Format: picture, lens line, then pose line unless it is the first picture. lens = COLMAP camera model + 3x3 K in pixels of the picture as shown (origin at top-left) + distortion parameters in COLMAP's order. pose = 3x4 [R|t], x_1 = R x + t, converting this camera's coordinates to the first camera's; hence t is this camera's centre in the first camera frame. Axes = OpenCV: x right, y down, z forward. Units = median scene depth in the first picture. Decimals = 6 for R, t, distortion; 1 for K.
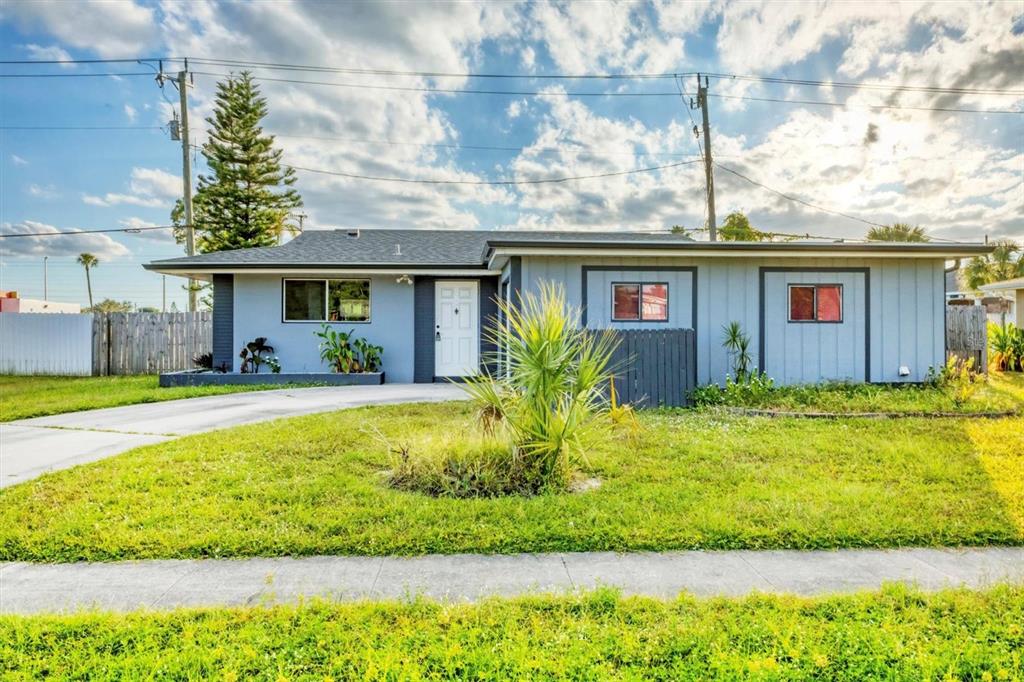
lens RADIAL K [[751.9, 0, 512.0], [0, 751.9, 341.0], [0, 0, 1]] dist [0.002336, -0.001574]
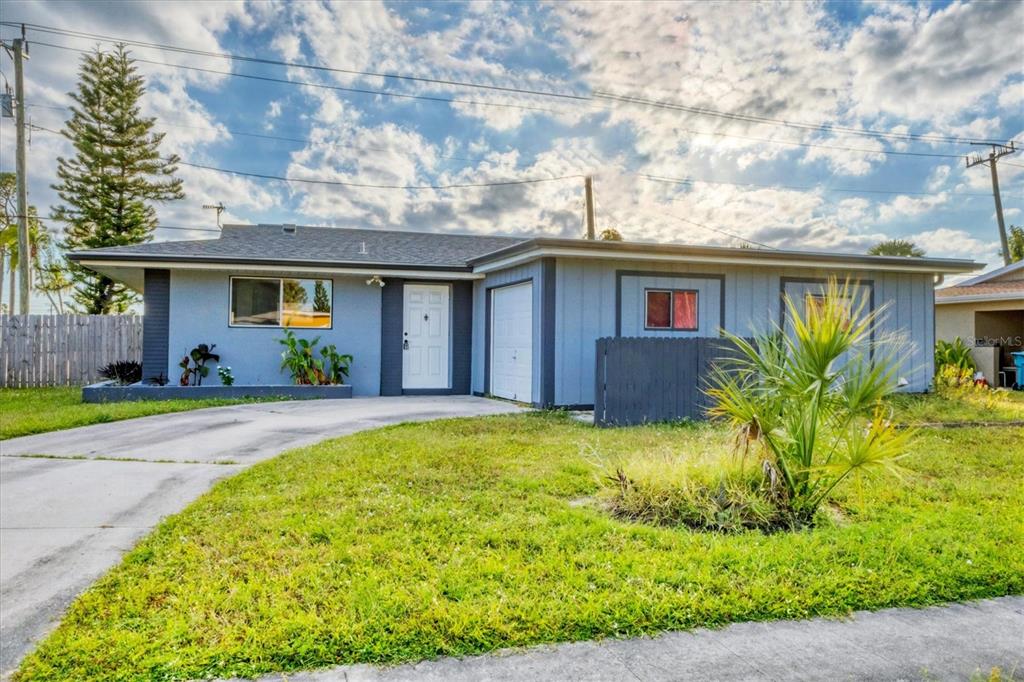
lens RADIAL K [[751.9, 0, 512.0], [0, 751.9, 341.0], [0, 0, 1]] dist [0.002336, -0.001574]
pose [[0.975723, 0.009205, 0.218816, -0.171979], [-0.005836, 0.999854, -0.016035, 0.003387], [-0.218931, 0.014369, 0.975634, 0.080549]]
